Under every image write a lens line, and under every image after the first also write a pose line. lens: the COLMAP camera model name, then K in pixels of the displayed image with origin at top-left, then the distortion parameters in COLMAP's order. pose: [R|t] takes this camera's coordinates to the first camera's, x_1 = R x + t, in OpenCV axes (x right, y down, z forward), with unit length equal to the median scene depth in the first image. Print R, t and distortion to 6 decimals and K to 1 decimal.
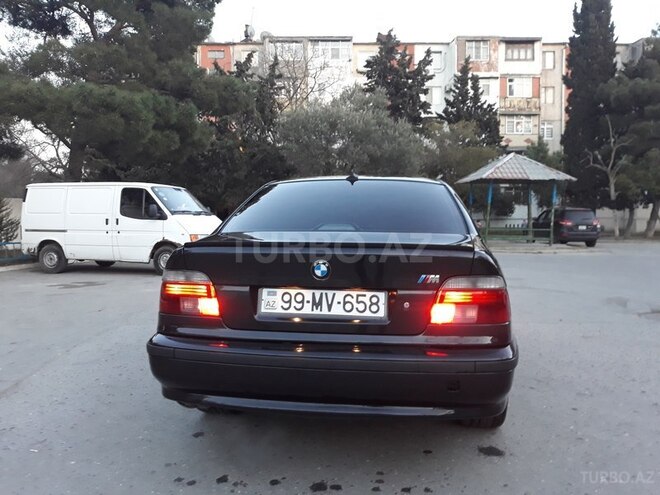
lens RADIAL K [[530.9, 0, 341.2], [0, 530.9, 241.5], [0, 0, 1]] dist [-0.005801, -0.018326]
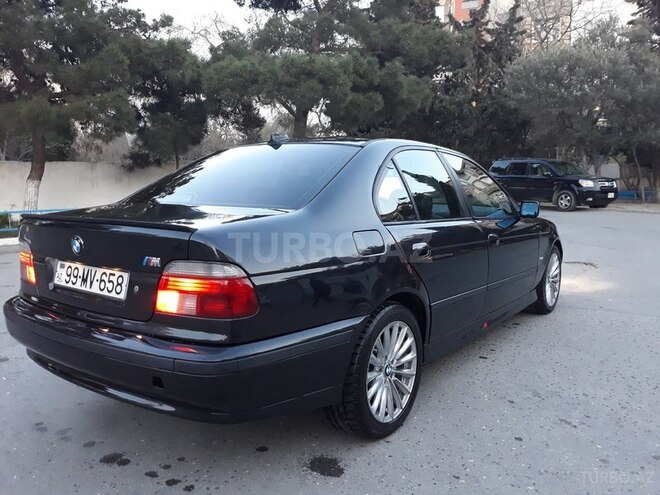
lens RADIAL K [[530.9, 0, 344.4], [0, 530.9, 249.4], [0, 0, 1]] dist [-0.005801, -0.018326]
pose [[0.889686, 0.049505, -0.453882, 0.094198], [-0.006618, 0.995398, 0.095596, -0.004101], [0.456526, -0.082046, 0.885919, 0.040101]]
